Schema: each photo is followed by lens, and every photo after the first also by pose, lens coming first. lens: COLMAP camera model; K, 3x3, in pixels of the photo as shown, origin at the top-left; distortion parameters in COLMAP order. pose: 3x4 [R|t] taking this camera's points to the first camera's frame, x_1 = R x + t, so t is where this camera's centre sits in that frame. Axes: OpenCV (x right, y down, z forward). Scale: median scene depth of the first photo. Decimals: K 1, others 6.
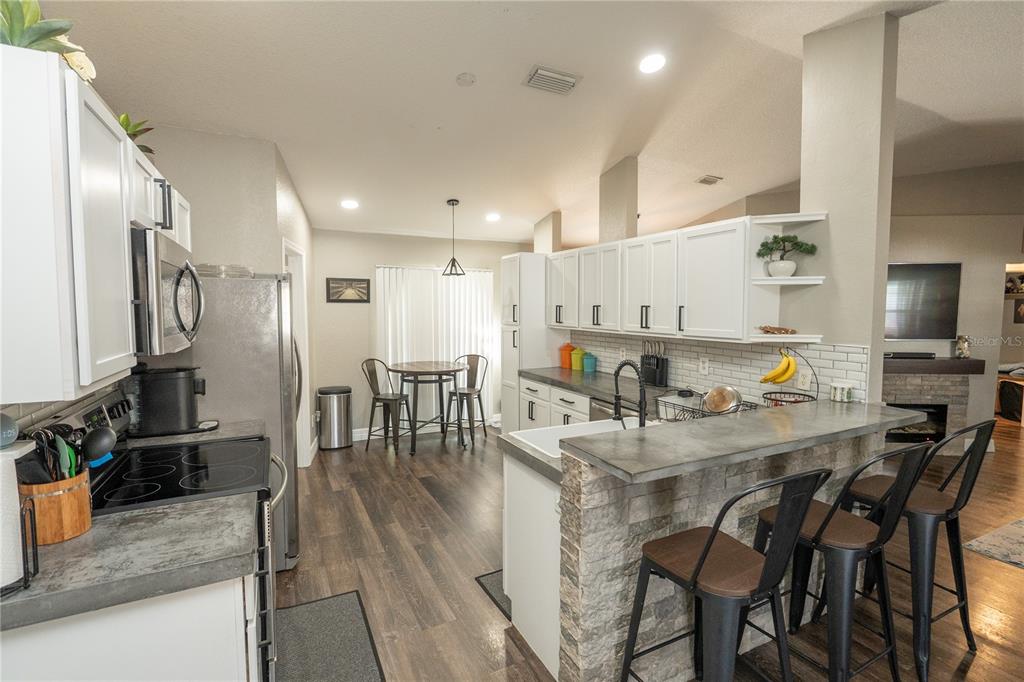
lens RADIAL K [[472.9, 0, 520.1], [0, 472.9, 339.3], [0, 0, 1]] dist [-0.012160, 0.000456]
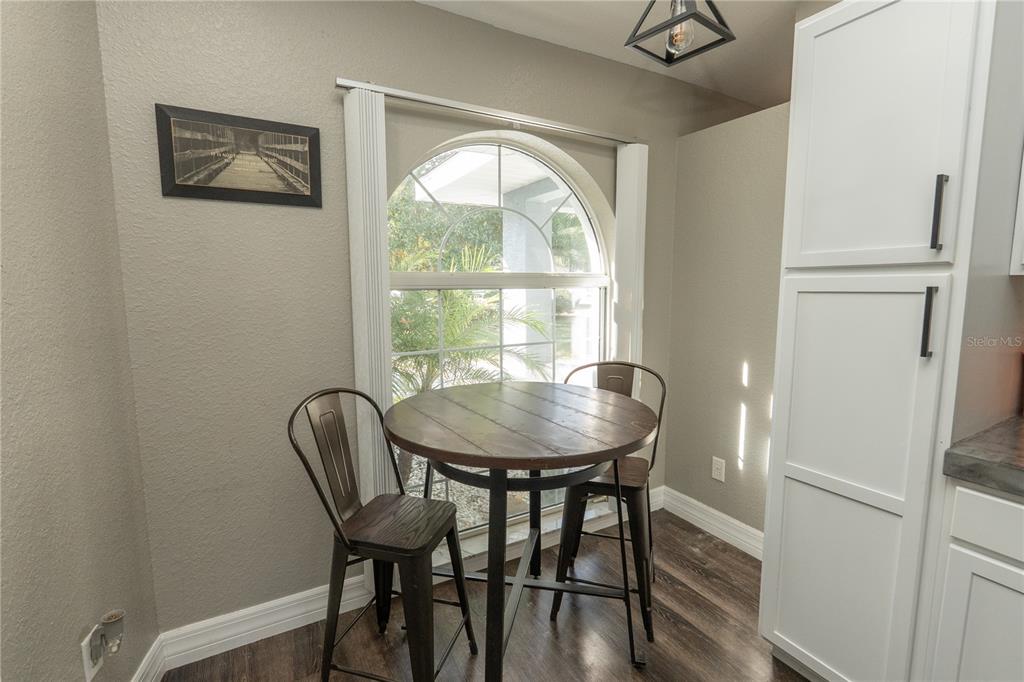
lens RADIAL K [[472.9, 0, 520.1], [0, 472.9, 339.3], [0, 0, 1]] dist [-0.012160, 0.000456]
pose [[0.998484, -0.007061, 0.054596, -0.253698], [0.004280, 0.998696, 0.050880, -0.006310], [-0.054884, -0.050569, 0.997211, 0.841964]]
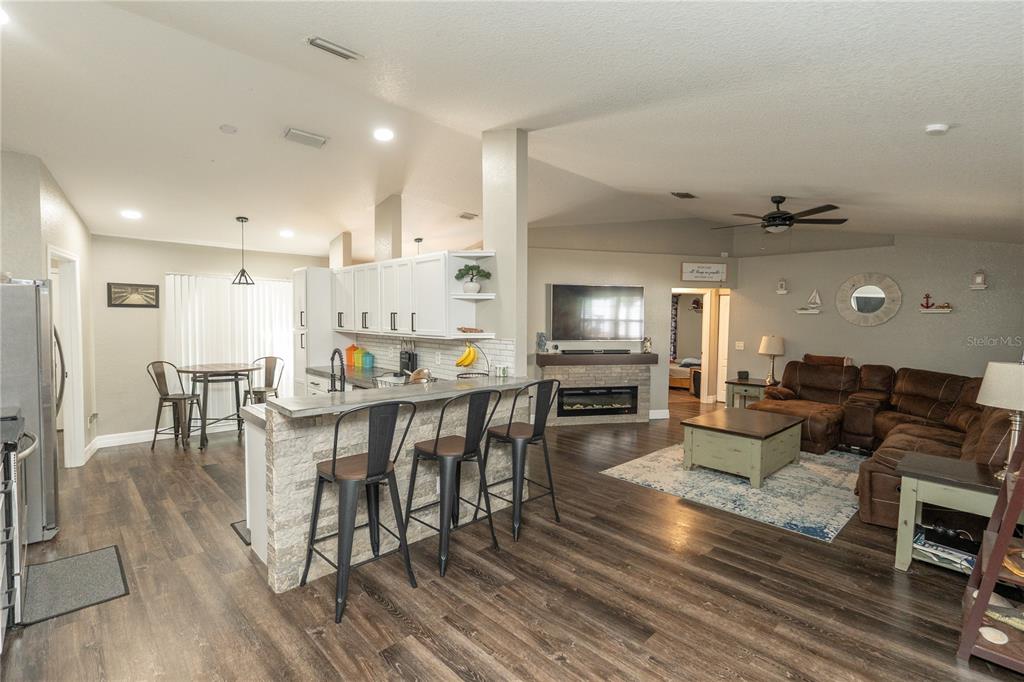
lens RADIAL K [[464.1, 0, 516.9], [0, 464.1, 339.6], [0, 0, 1]] dist [-0.007212, 0.000101]
pose [[0.955139, -0.003813, 0.296135, 0.166657], [0.009782, 0.999778, -0.018677, 0.024020], [-0.295998, 0.020736, 0.954963, -0.255369]]
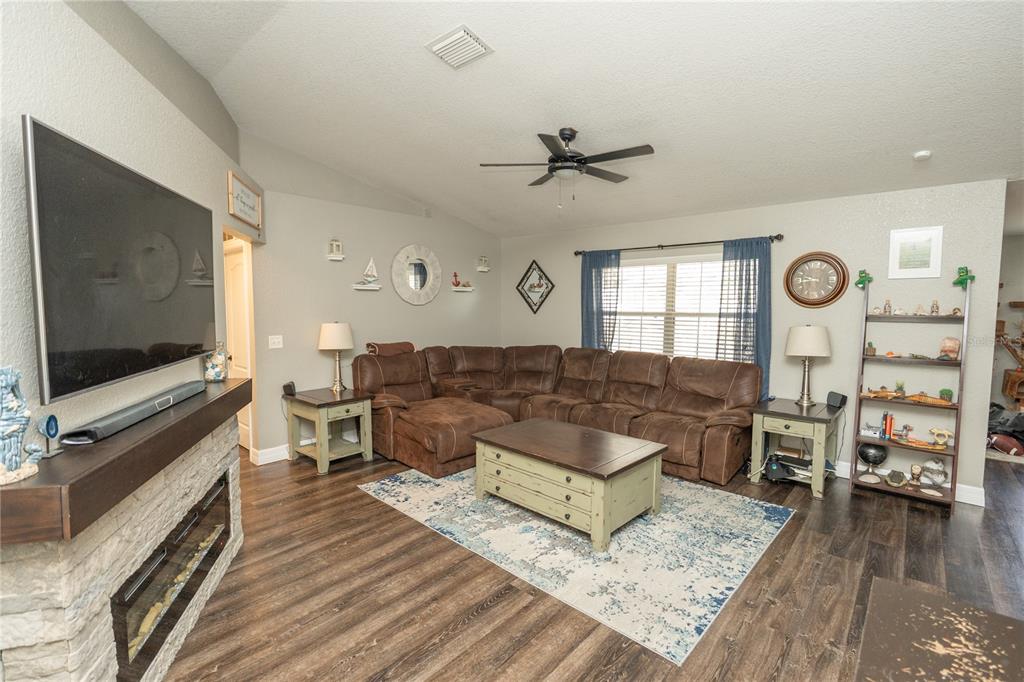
lens RADIAL K [[464.1, 0, 516.9], [0, 464.1, 339.6], [0, 0, 1]] dist [-0.007212, 0.000101]
pose [[-0.358394, -0.075949, 0.930476, 0.324676], [0.060328, 0.992718, 0.104266, -0.052699], [-0.931619, 0.093502, -0.351203, 0.952804]]
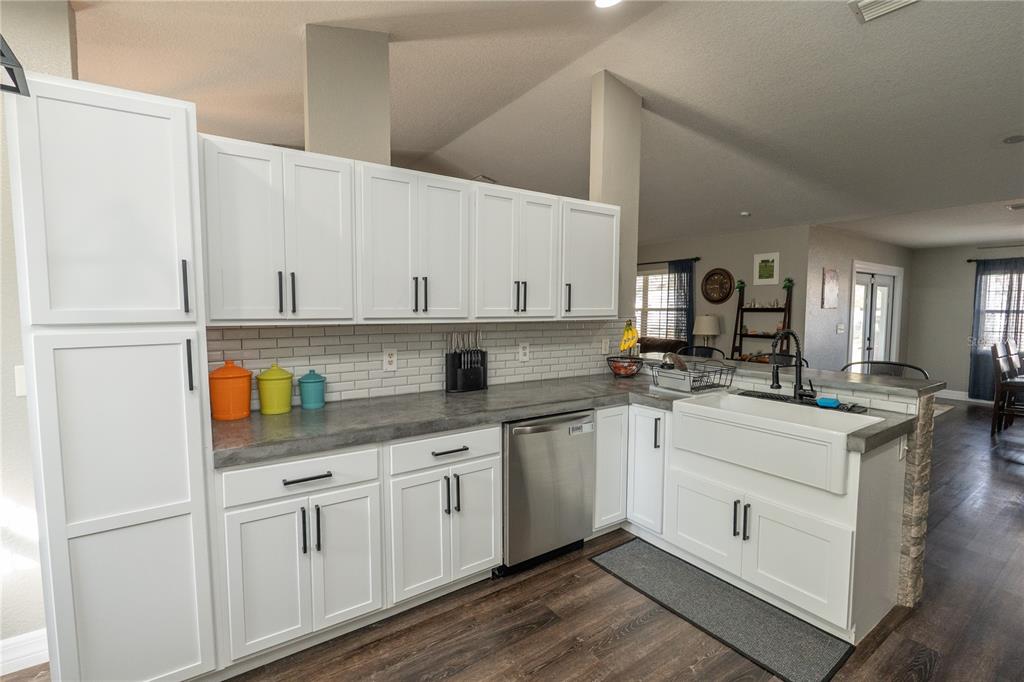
lens RADIAL K [[468.5, 0, 504.1], [0, 468.5, 337.8], [0, 0, 1]] dist [-0.005501, -0.000443]
pose [[-0.115244, -0.068136, 0.990998, -0.391502], [0.066082, 0.994909, 0.076090, -0.033218], [-0.991137, 0.074256, -0.110155, 0.890049]]
